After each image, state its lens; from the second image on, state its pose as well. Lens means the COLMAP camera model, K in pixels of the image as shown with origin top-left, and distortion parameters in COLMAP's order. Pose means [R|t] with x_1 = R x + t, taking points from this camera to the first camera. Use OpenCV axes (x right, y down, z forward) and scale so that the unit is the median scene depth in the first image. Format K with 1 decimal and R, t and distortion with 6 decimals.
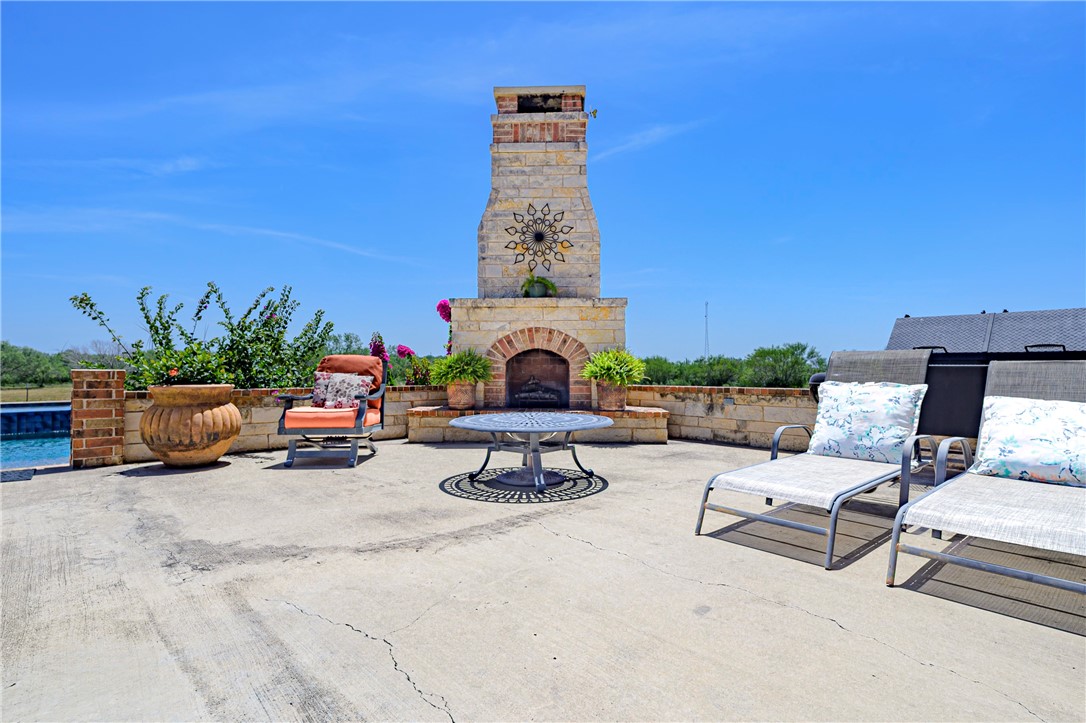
lens RADIAL K [[538.3, 0, 544.1], [0, 538.3, 363.6], [0, 0, 1]] dist [-0.001327, -0.000159]
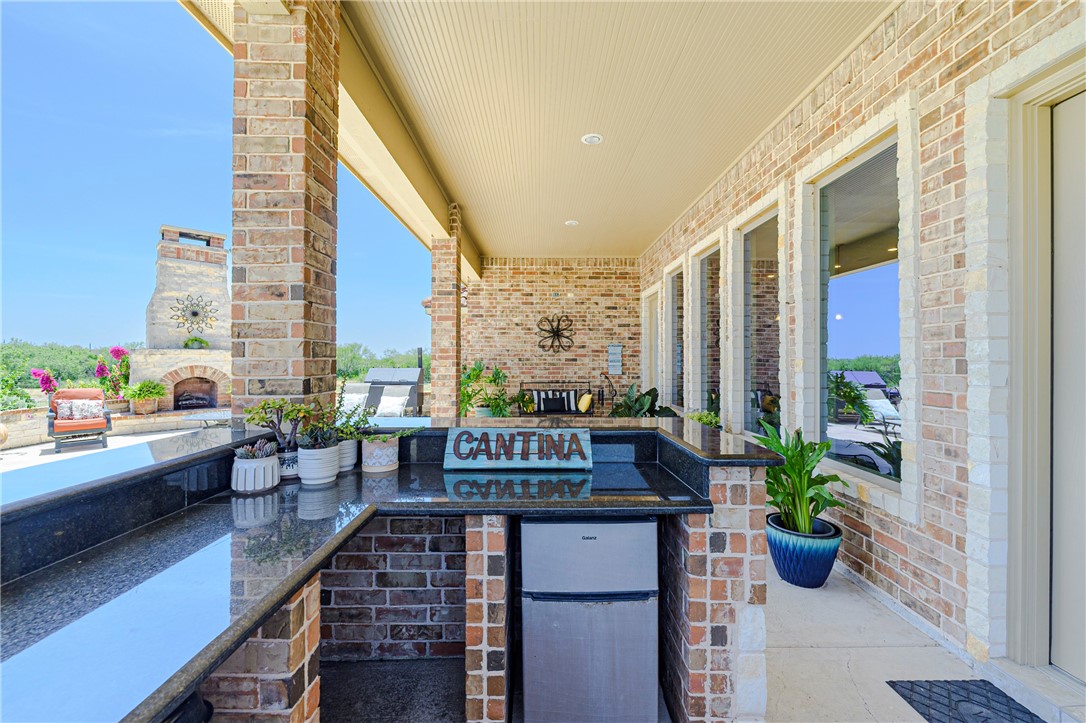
lens RADIAL K [[448.4, 0, 544.4], [0, 448.4, 357.2], [0, 0, 1]] dist [-0.004754, 0.000285]
pose [[0.672691, 0.000772, 0.739923, -0.328646], [-0.008149, 0.999947, 0.006365, -0.109977], [-0.739879, -0.010311, 0.672661, -0.865697]]
